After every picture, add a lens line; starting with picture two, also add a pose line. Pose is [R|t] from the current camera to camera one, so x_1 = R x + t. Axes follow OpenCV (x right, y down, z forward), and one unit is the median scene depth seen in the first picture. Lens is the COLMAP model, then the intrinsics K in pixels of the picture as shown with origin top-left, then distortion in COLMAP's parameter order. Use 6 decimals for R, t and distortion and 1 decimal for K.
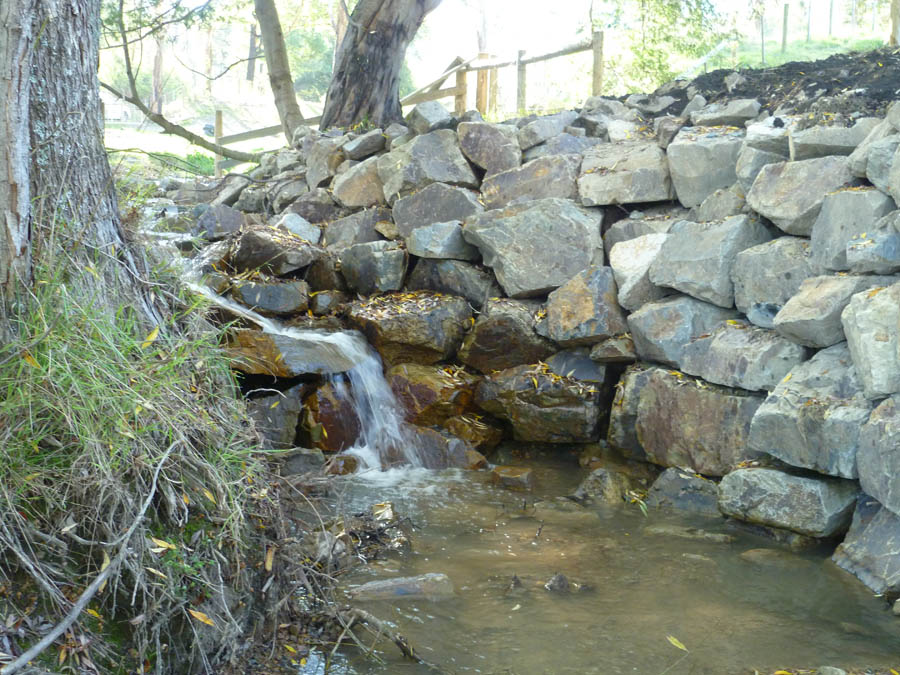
lens RADIAL K [[1149.9, 0, 451.6], [0, 1149.9, 333.5], [0, 0, 1]] dist [-0.092968, 0.000000]
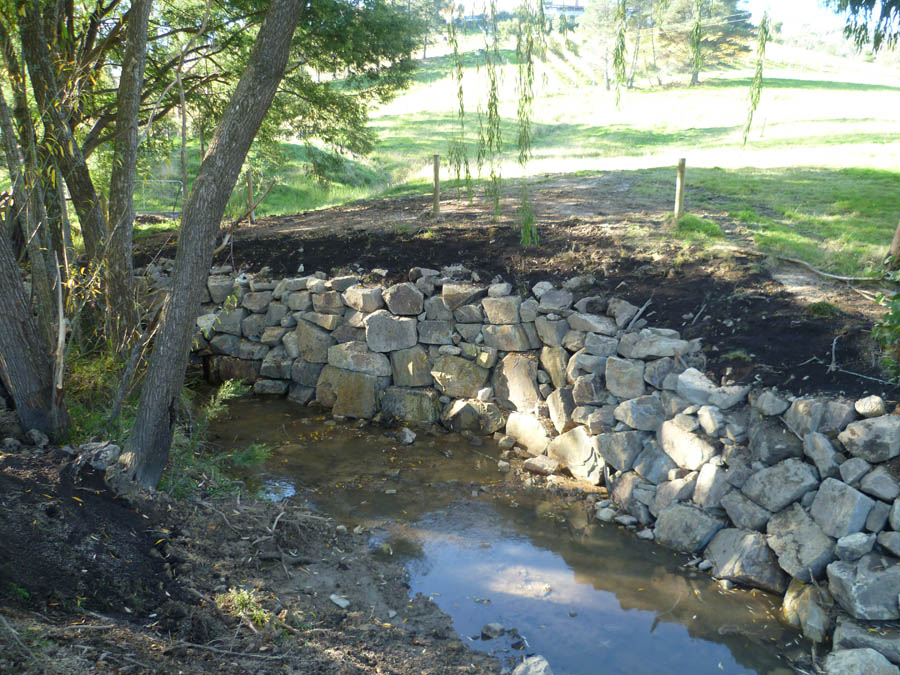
lens RADIAL K [[742.8, 0, 450.6], [0, 742.8, 337.5], [0, 0, 1]] dist [-0.073571, 0.003359]
pose [[0.745109, -0.155891, 0.648468, -0.806920], [0.096732, 0.987278, 0.126194, -0.261047], [-0.659891, -0.031301, 0.750709, -1.205534]]
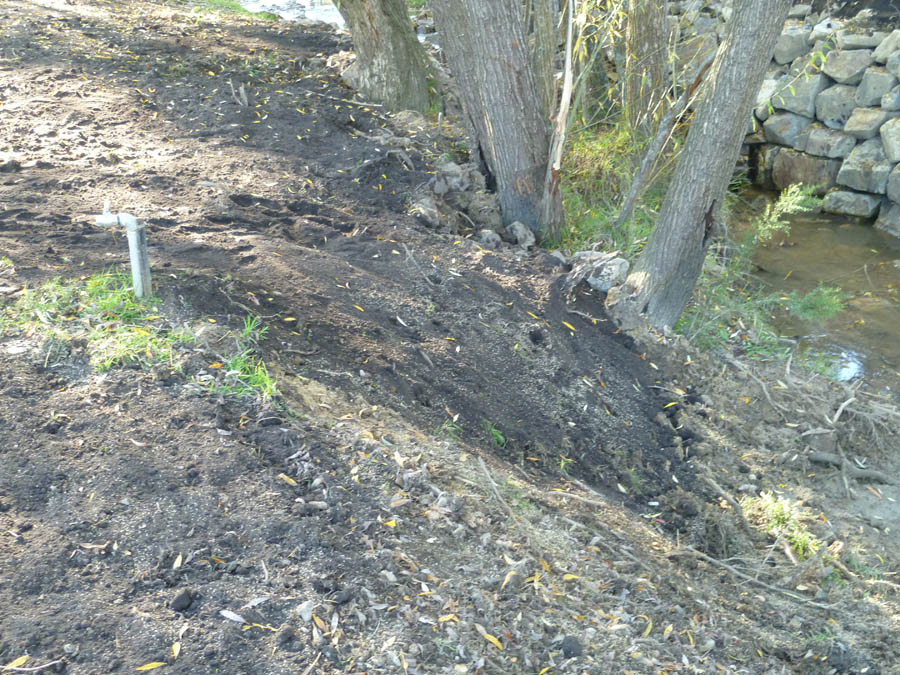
lens RADIAL K [[1149.9, 0, 446.6], [0, 1149.9, 335.6], [0, 0, 1]] dist [-0.092968, 0.000000]
pose [[0.985233, -0.109102, 0.131956, -0.862397], [0.072115, 0.963417, 0.258122, -0.256148], [-0.155290, -0.244794, 0.957058, -1.189877]]
